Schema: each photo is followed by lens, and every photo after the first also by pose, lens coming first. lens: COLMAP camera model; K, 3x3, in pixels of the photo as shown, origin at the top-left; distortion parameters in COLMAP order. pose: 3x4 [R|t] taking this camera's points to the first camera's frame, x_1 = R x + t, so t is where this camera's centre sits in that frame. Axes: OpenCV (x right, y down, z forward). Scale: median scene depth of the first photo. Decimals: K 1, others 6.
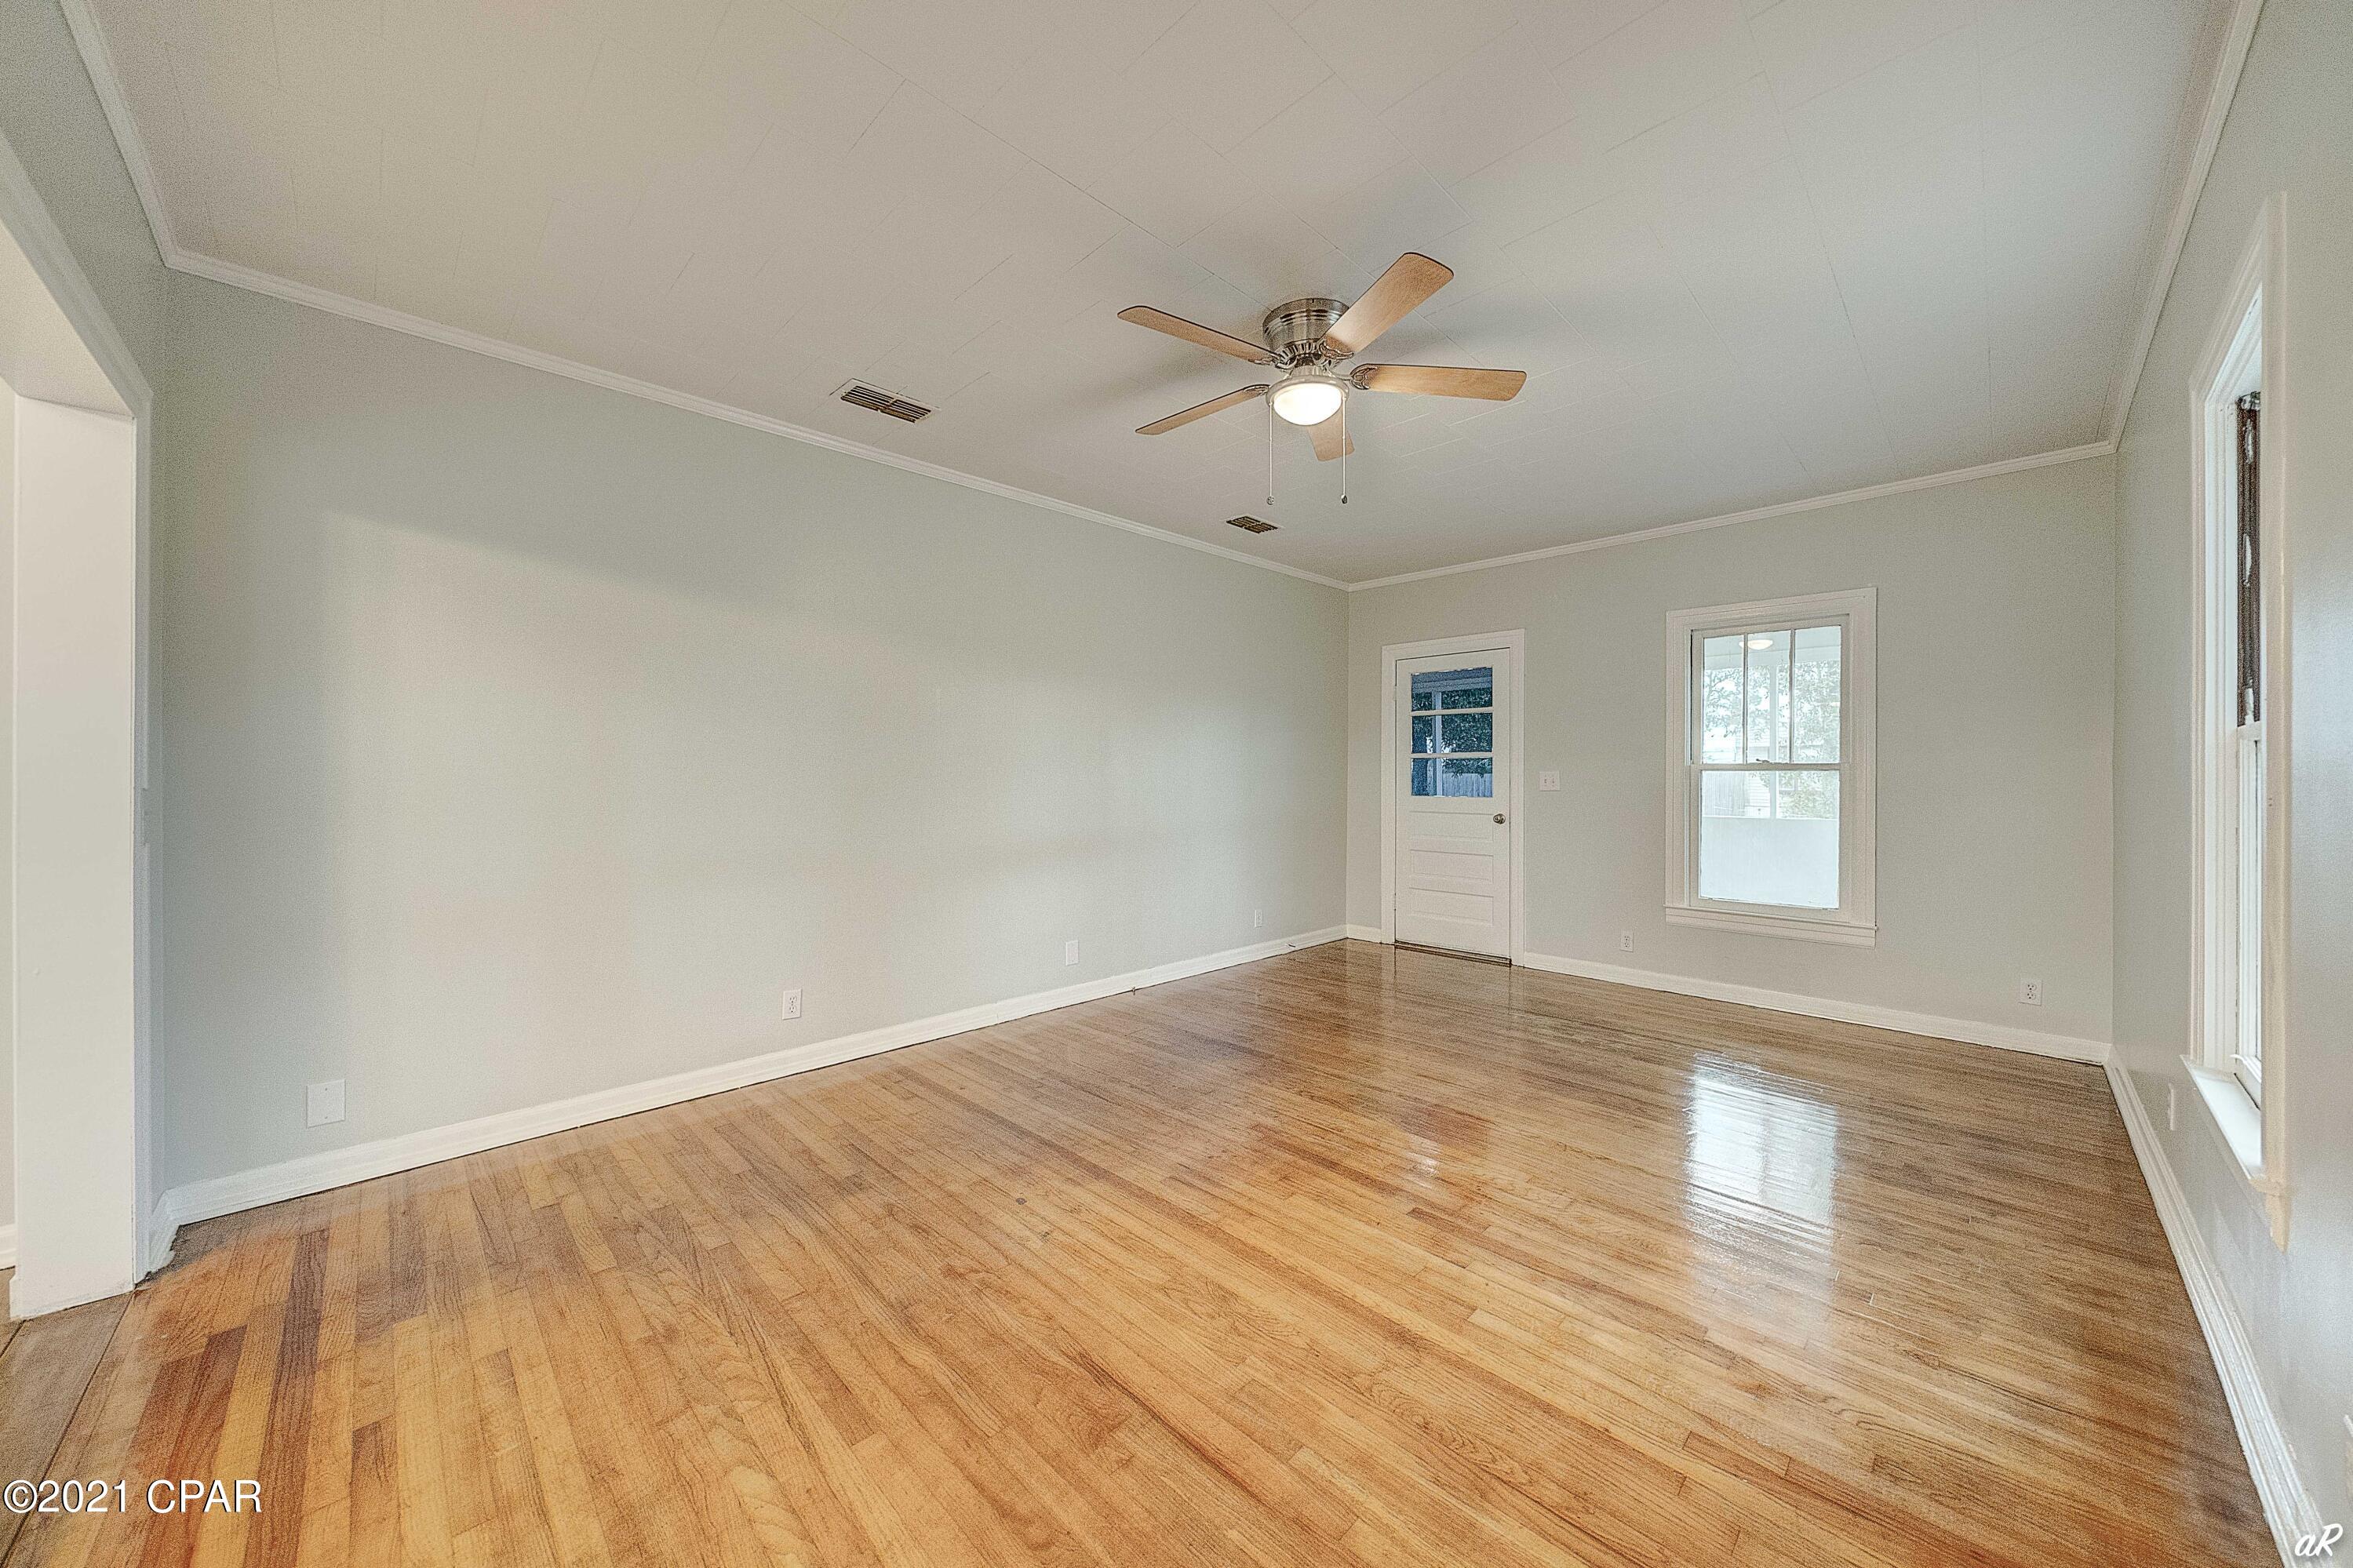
lens RADIAL K [[875.1, 0, 1151.6], [0, 875.1, 813.4], [0, 0, 1]] dist [-0.001013, 0.000020]
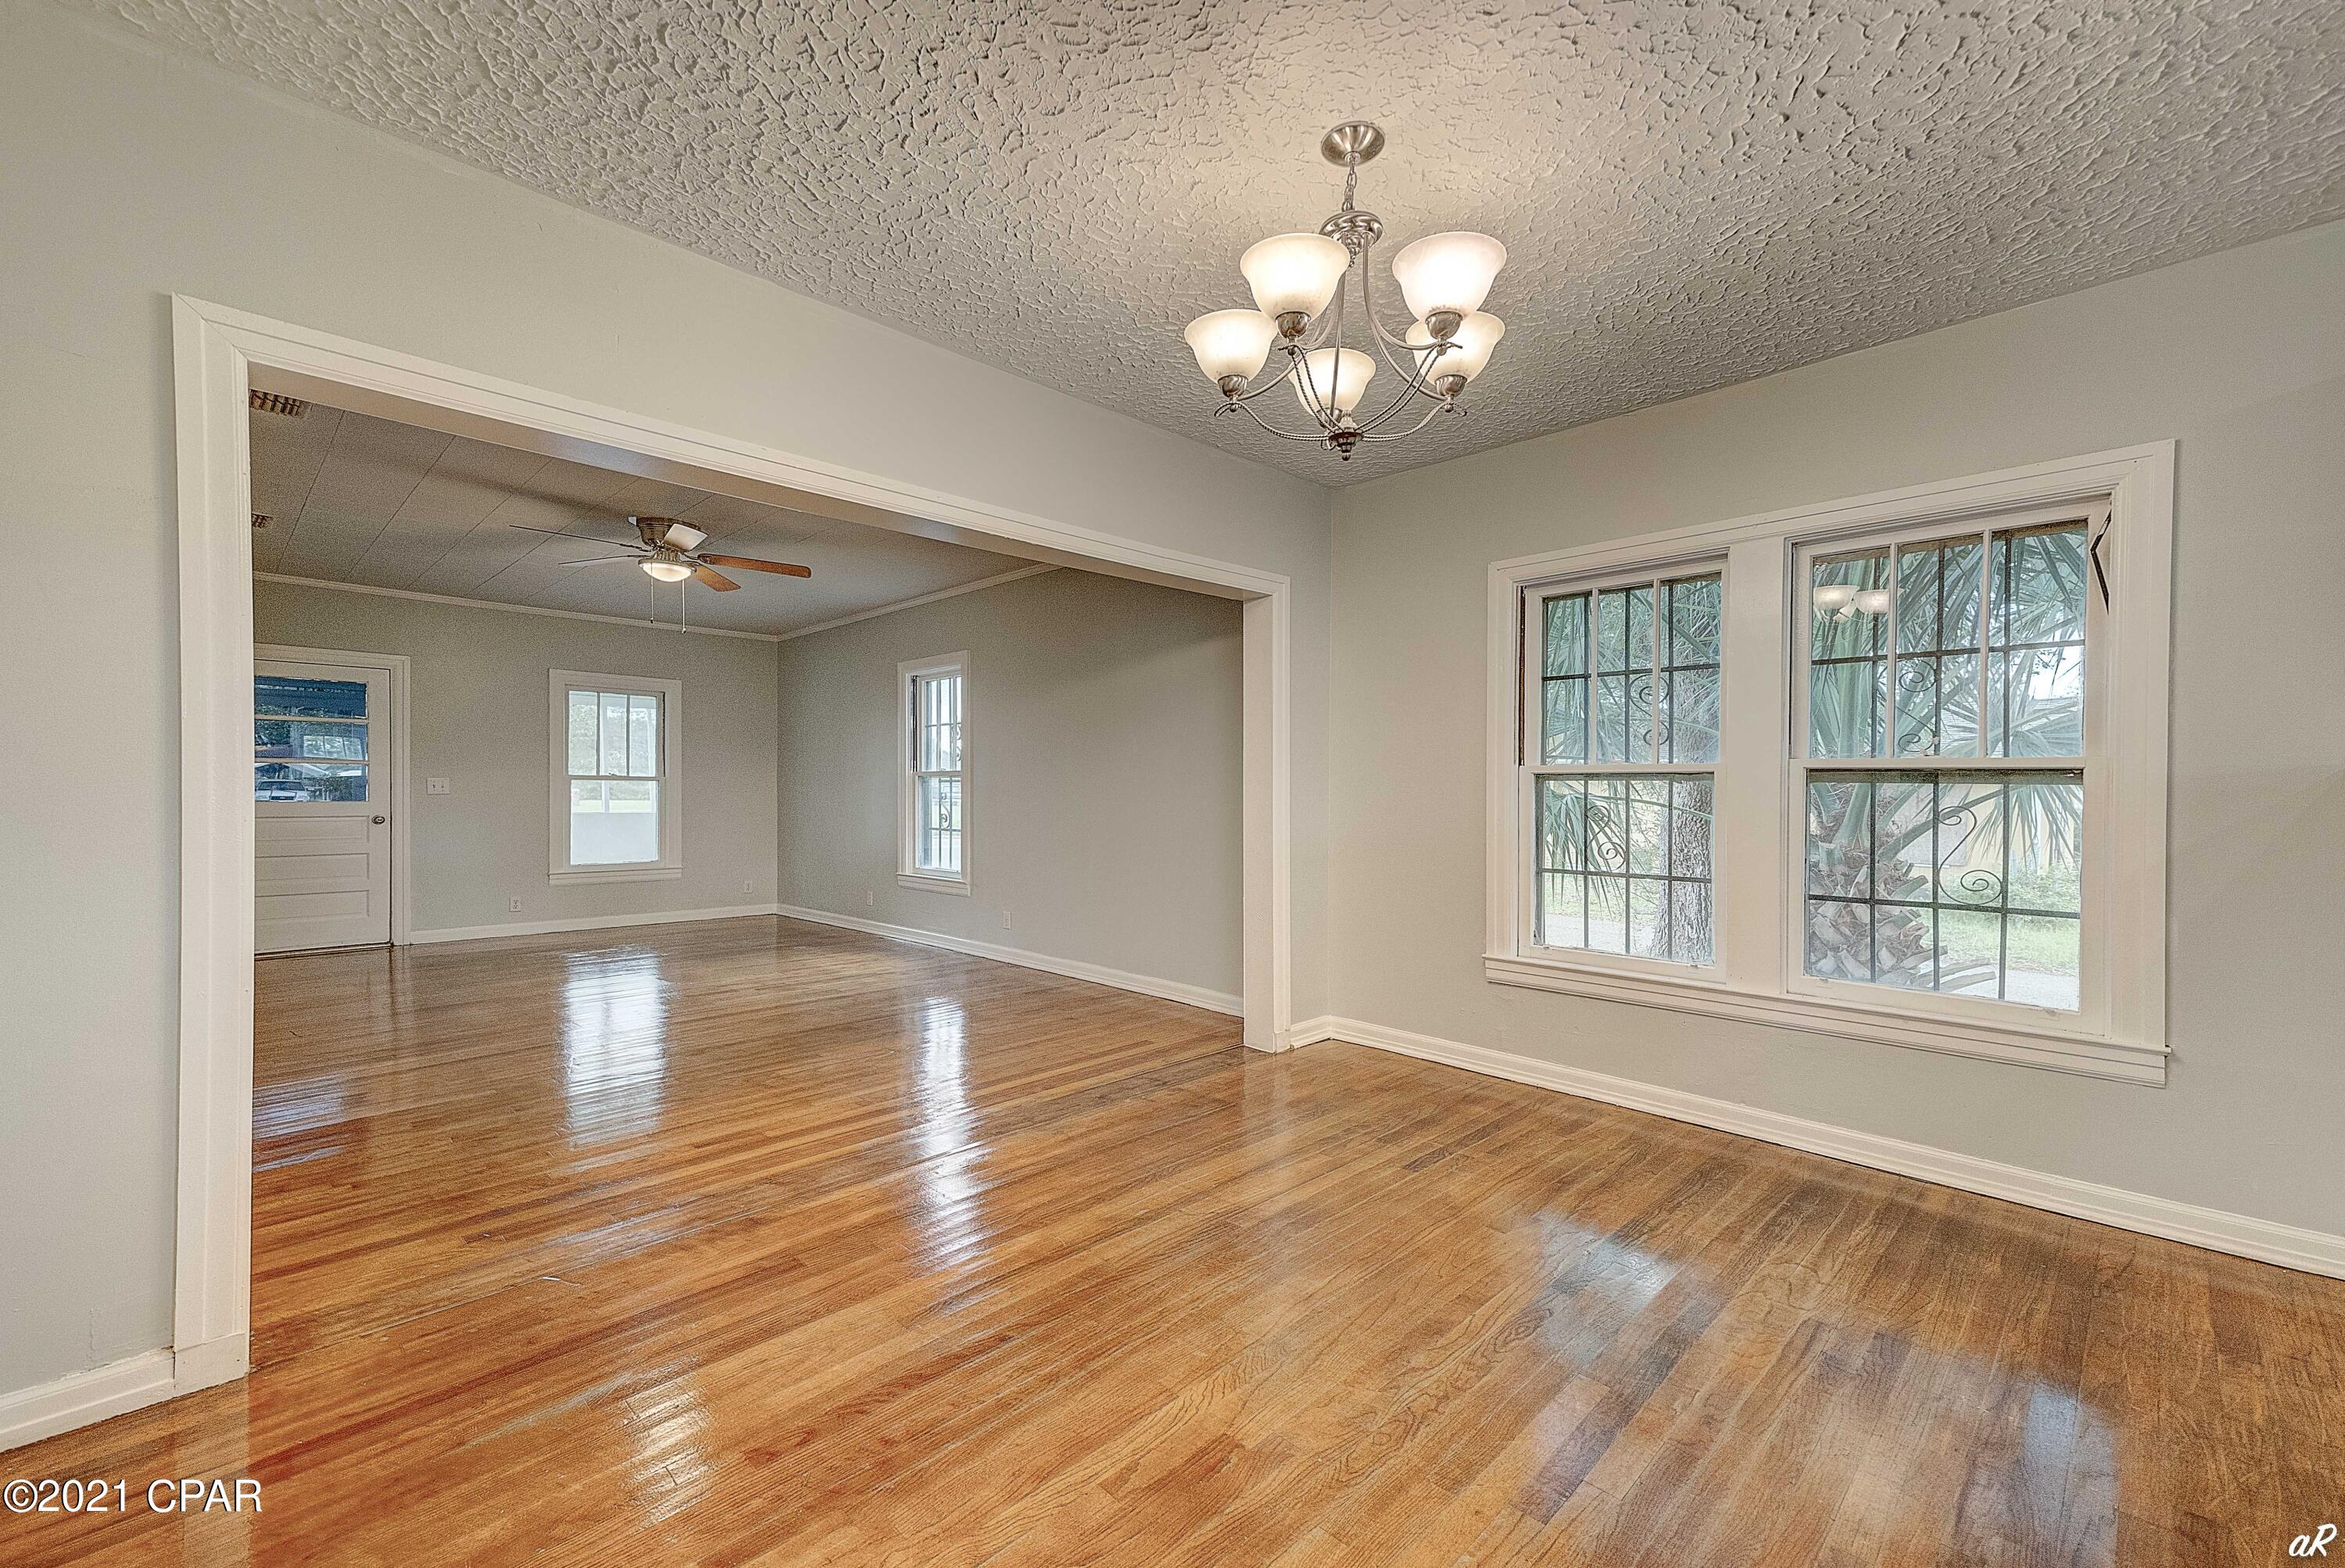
lens RADIAL K [[869.3, 0, 1171.3], [0, 869.3, 795.4], [0, 0, 1]] dist [0.030149, 0.000041]
pose [[-0.032012, -0.000851, 0.999487, -0.914906], [0.030832, 0.999523, 0.001838, 0.007102], [-0.999012, 0.030875, -0.031970, 0.026689]]
